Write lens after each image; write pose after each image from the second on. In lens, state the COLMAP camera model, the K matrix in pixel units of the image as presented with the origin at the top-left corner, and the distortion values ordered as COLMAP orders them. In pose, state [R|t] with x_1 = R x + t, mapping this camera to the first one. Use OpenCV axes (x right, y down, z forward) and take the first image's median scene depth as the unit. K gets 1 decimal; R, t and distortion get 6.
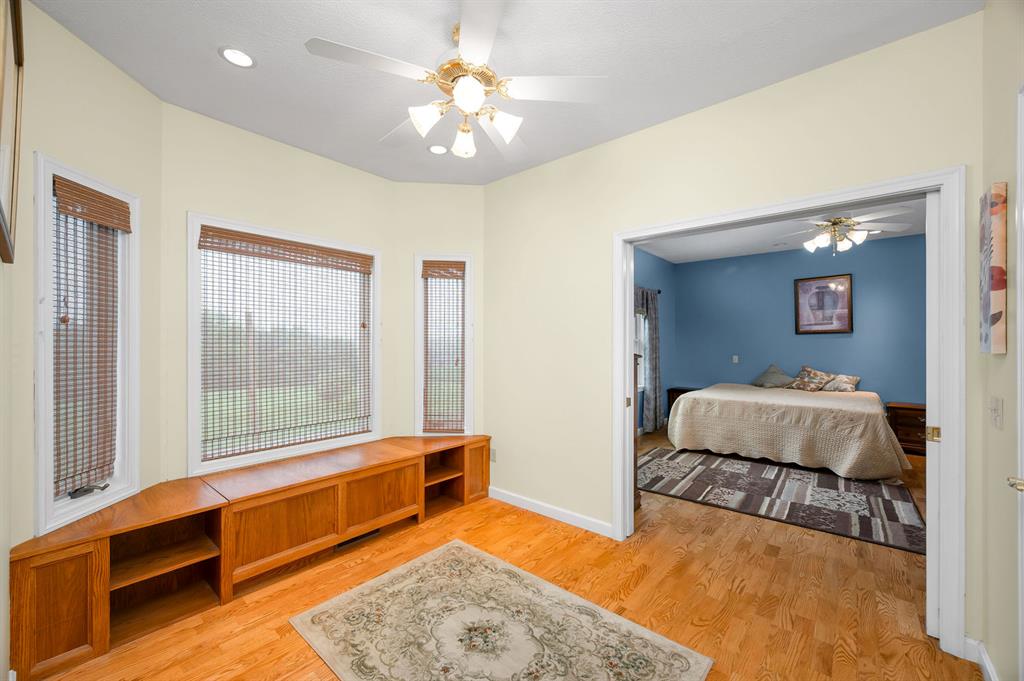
lens RADIAL K [[403.7, 0, 515.8], [0, 403.7, 343.4], [0, 0, 1]] dist [-0.003572, -0.000111]
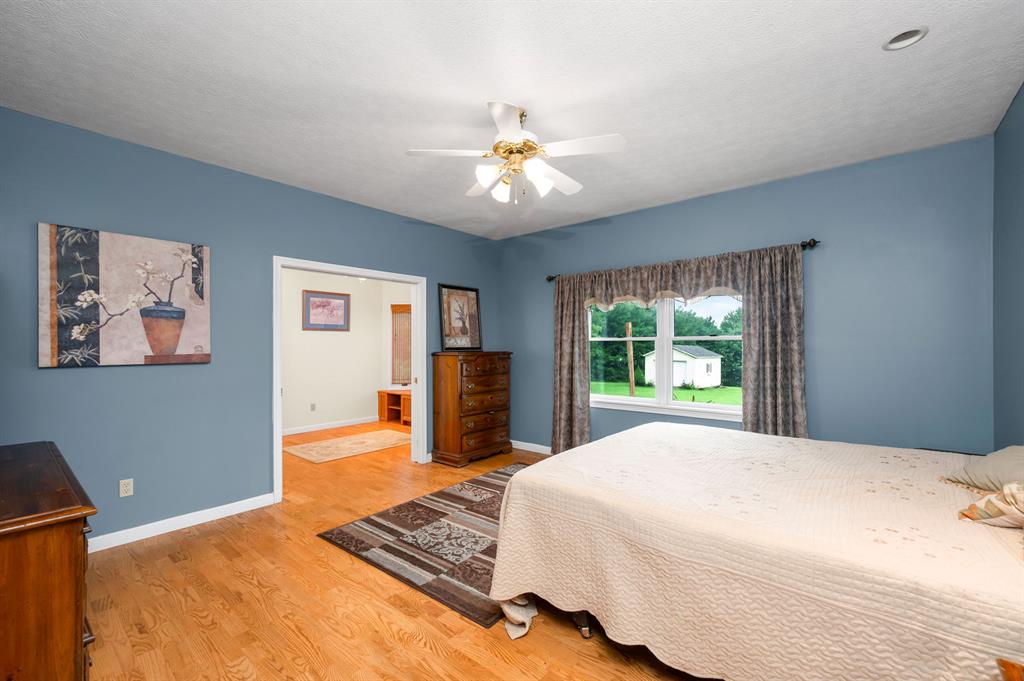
lens RADIAL K [[427.1, 0, 513.7], [0, 427.1, 343.6], [0, 0, 1]] dist [0.001726, 0.000038]
pose [[0.009868, -0.004935, -0.999939, 1.497592], [0.008466, 0.999952, -0.004852, 0.002278], [0.999915, -0.008418, 0.009909, 1.017694]]
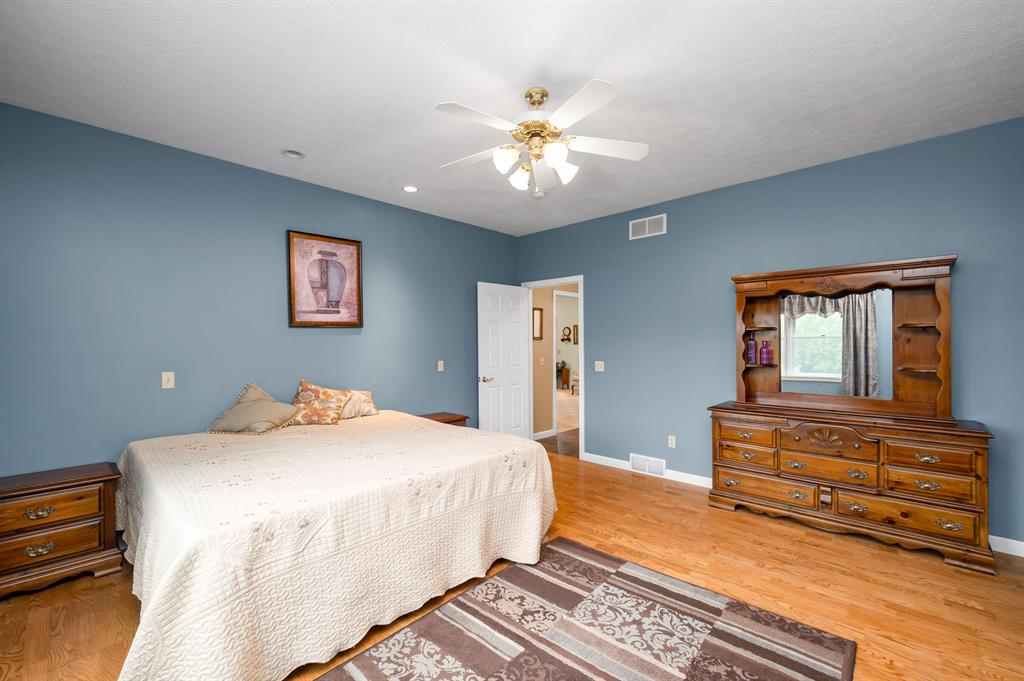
lens RADIAL K [[427.1, 0, 515.3], [0, 427.1, 344.8], [0, 0, 1]] dist [0.001726, 0.000038]
pose [[0.048574, -0.002465, 0.998817, 0.176131], [-0.000929, 0.999996, 0.002513, 0.000458], [-0.998819, -0.001050, 0.048572, 1.031692]]
